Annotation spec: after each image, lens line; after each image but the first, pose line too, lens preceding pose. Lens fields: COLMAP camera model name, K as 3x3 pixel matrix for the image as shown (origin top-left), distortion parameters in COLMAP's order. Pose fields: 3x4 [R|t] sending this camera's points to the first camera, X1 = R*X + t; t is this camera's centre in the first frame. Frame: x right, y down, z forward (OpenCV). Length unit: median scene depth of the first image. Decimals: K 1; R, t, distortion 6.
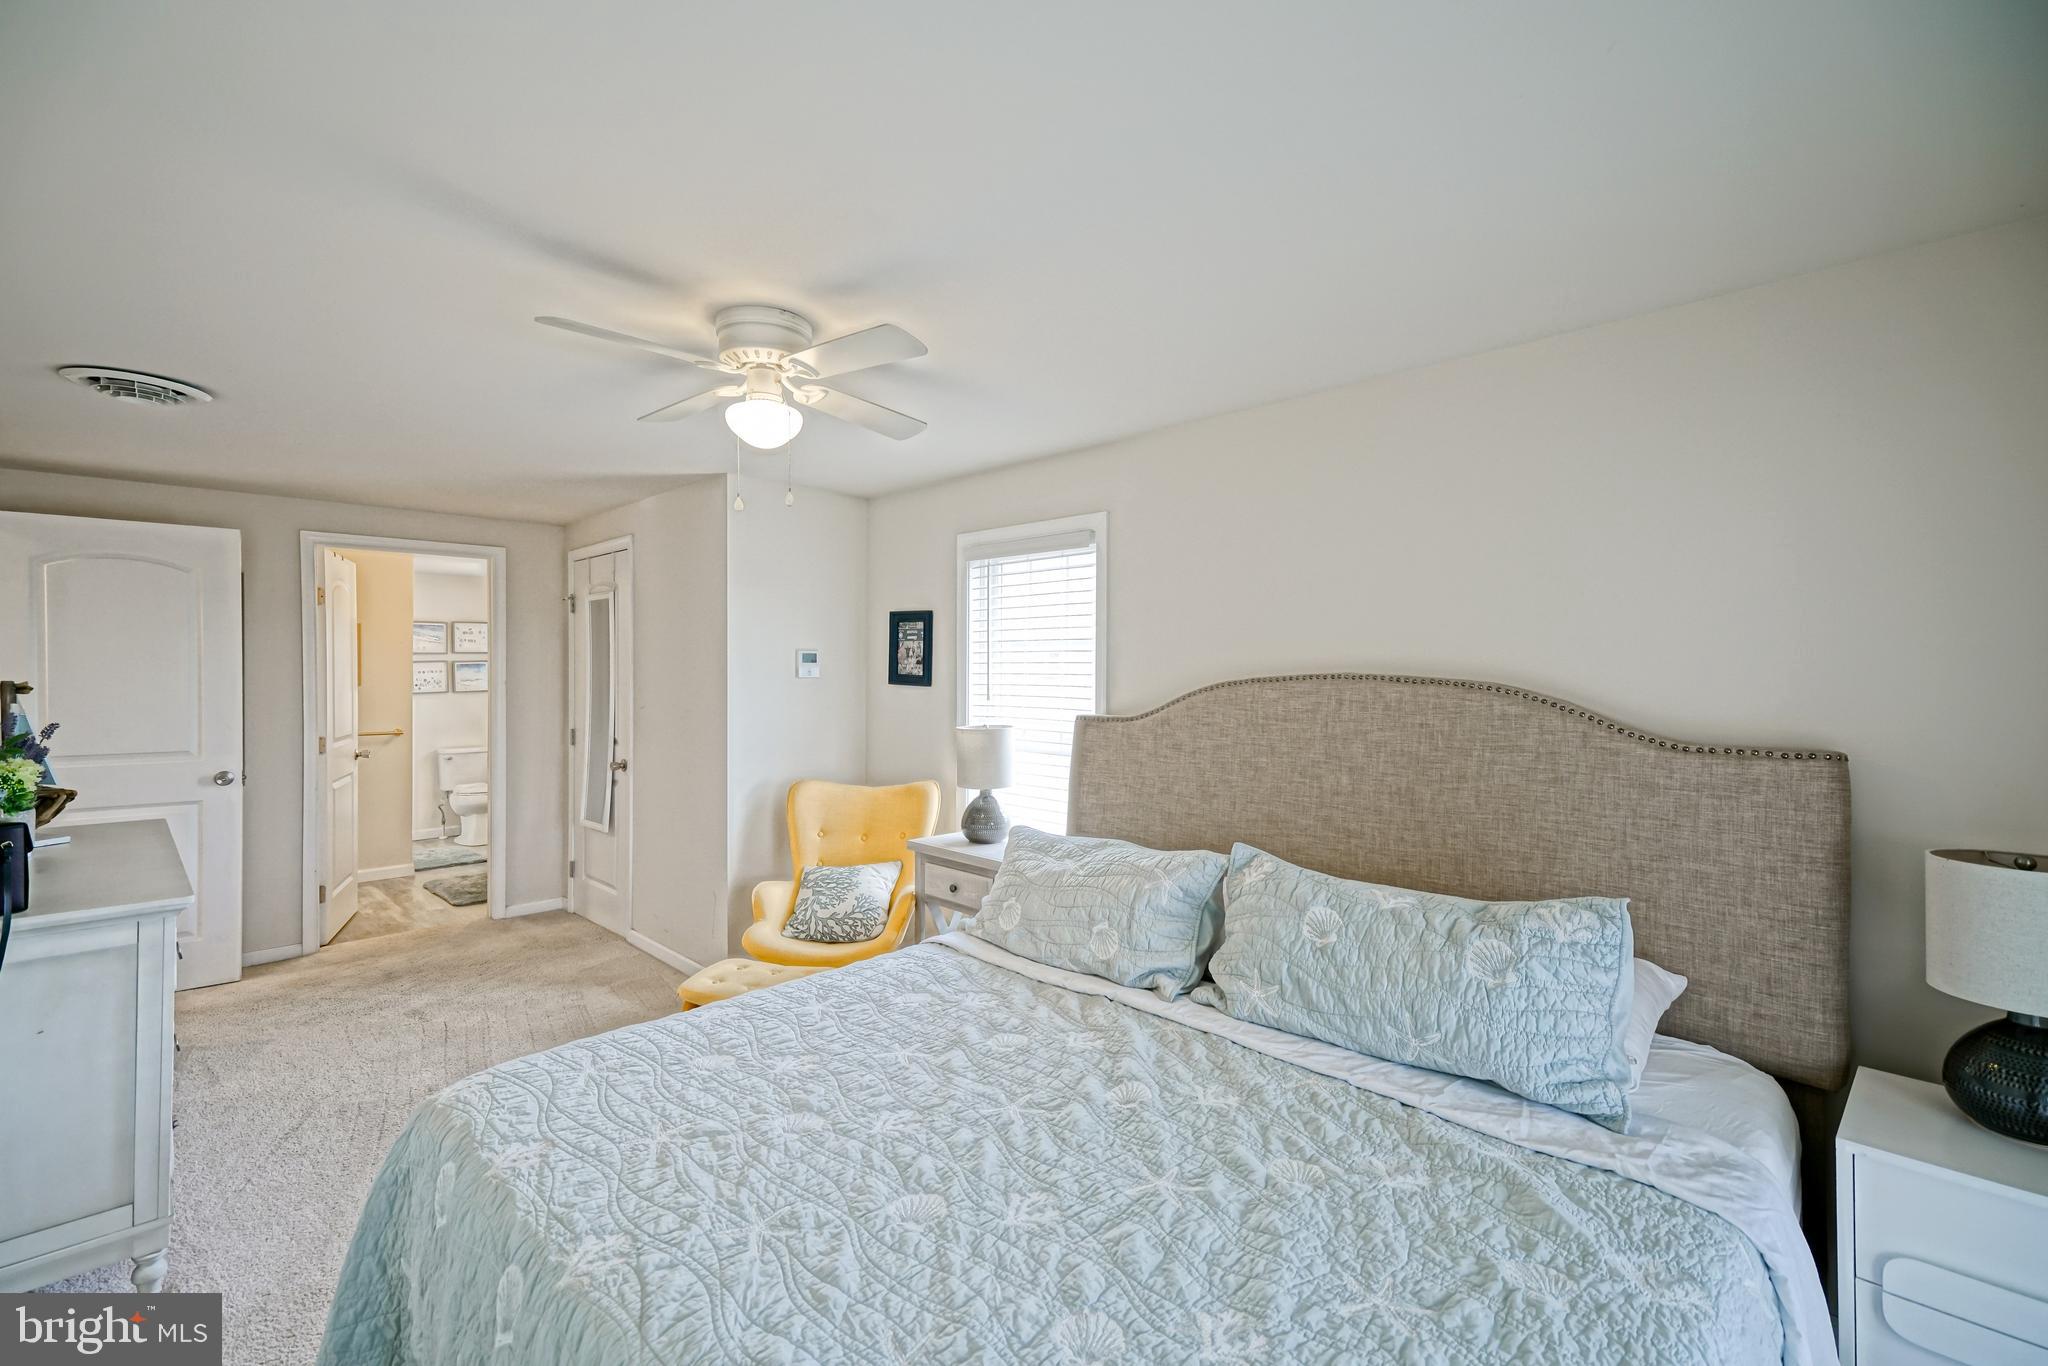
lens RADIAL K [[924.4, 0, 1020.6], [0, 924.4, 671.1], [0, 0, 1]] dist [0.042645, -0.000108]
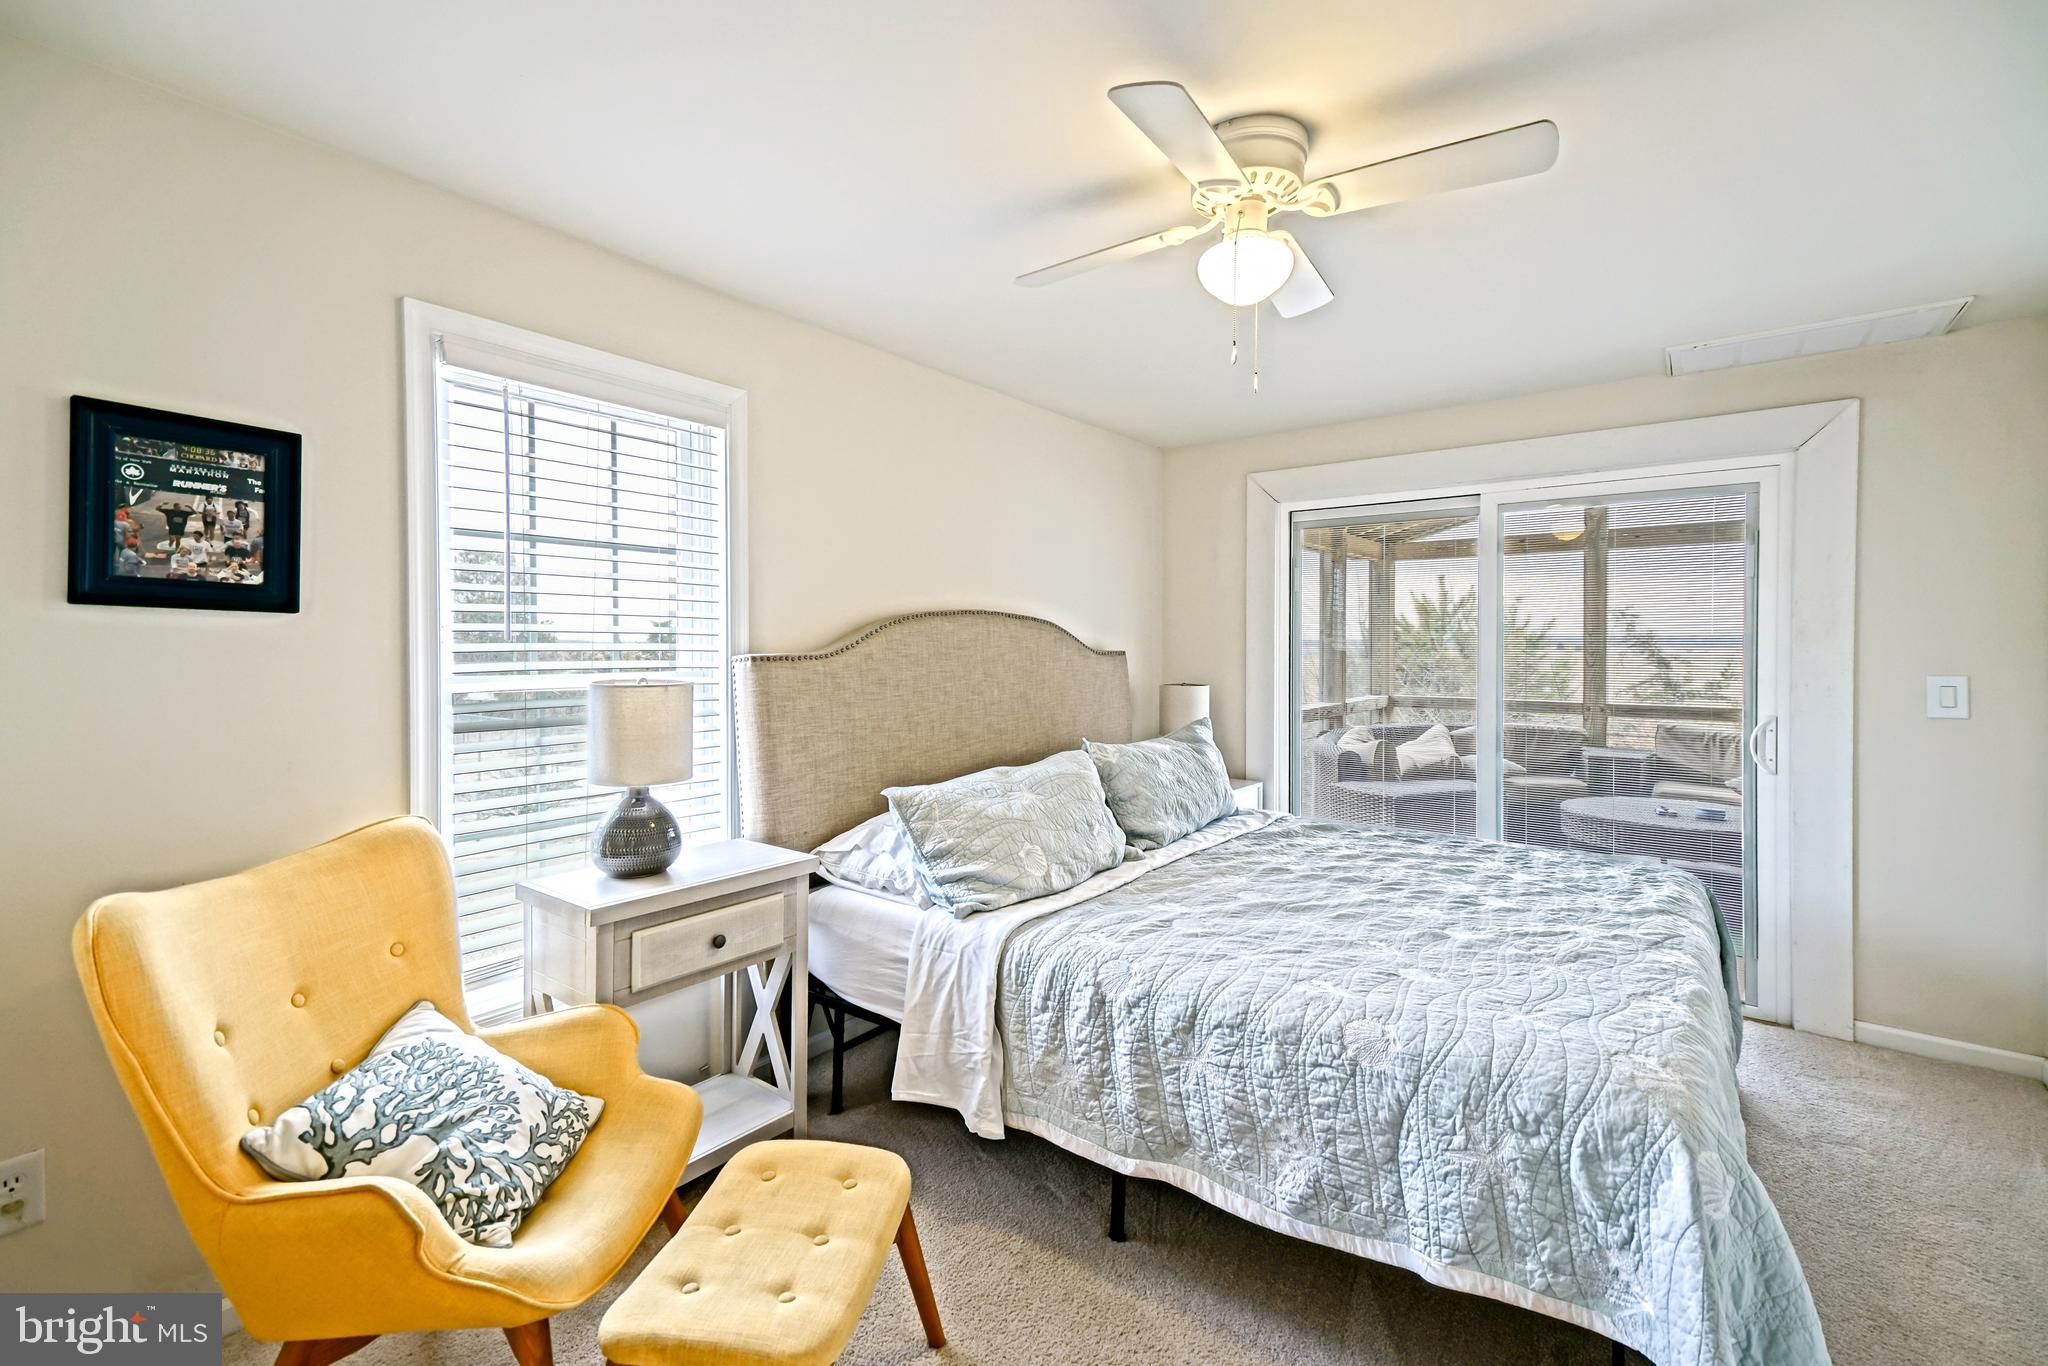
lens RADIAL K [[901.0, 0, 1015.8], [0, 901.0, 665.3], [0, 0, 1]] dist [0.043163, -0.005623]
pose [[-0.142700, -0.023455, 0.989488, -0.654500], [0.003123, 0.999704, 0.024148, 0.036243], [-0.989761, 0.006536, -0.142585, 0.844102]]
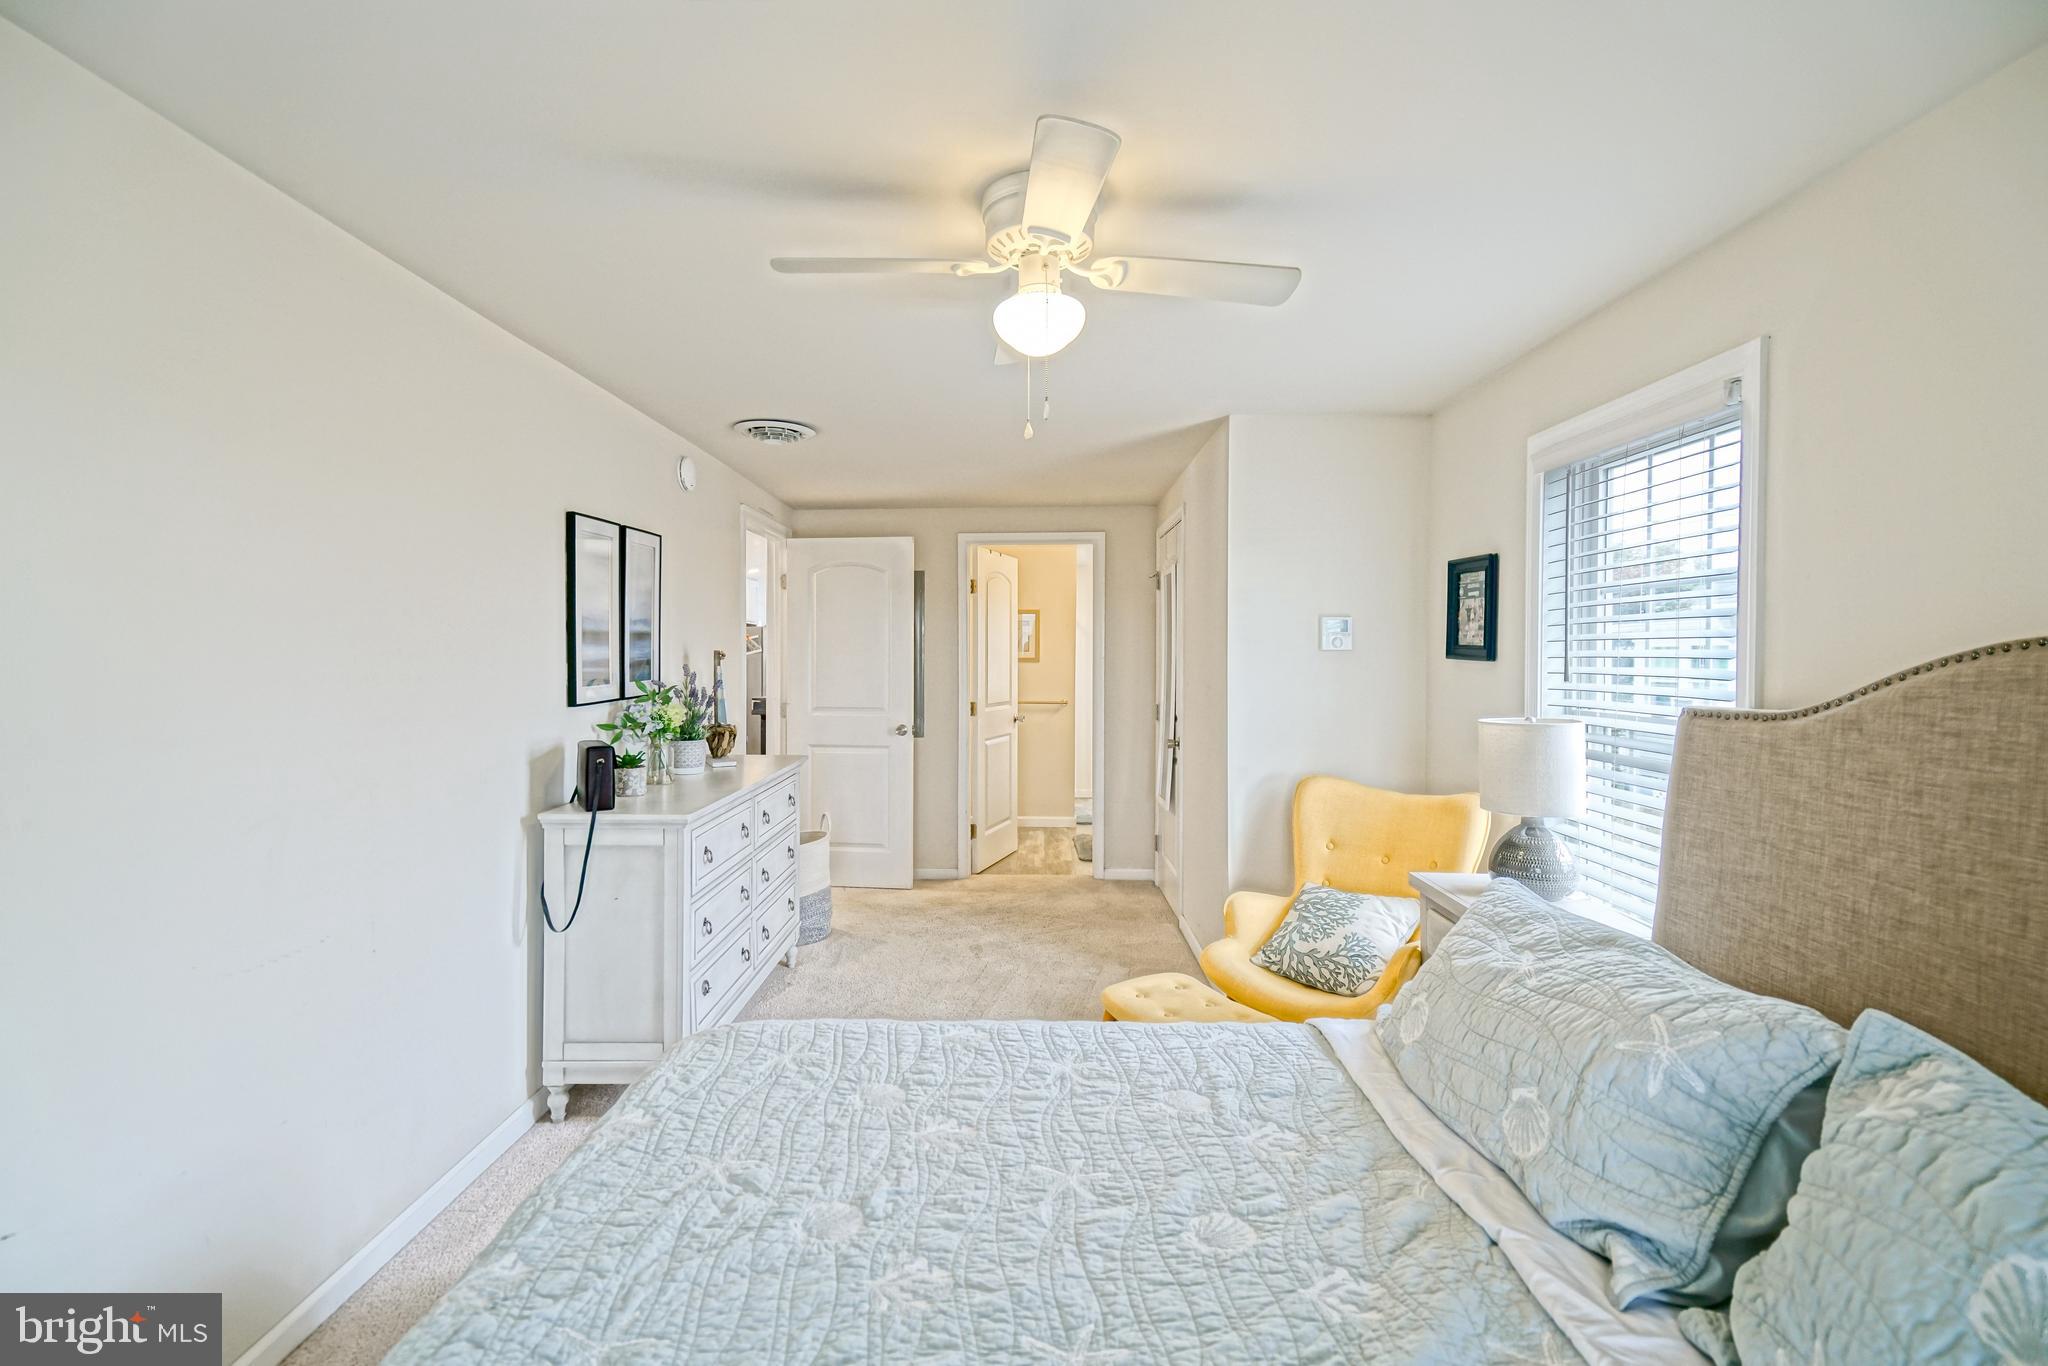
lens RADIAL K [[921.6, 0, 987.6], [0, 921.6, 657.7], [0, 0, 1]] dist [0.055131, -0.011674]
pose [[0.684070, 0.000197, -0.729416, 0.183618], [0.000727, 0.999999, 0.000952, 0.015317], [0.729416, -0.001182, 0.684070, 0.268225]]
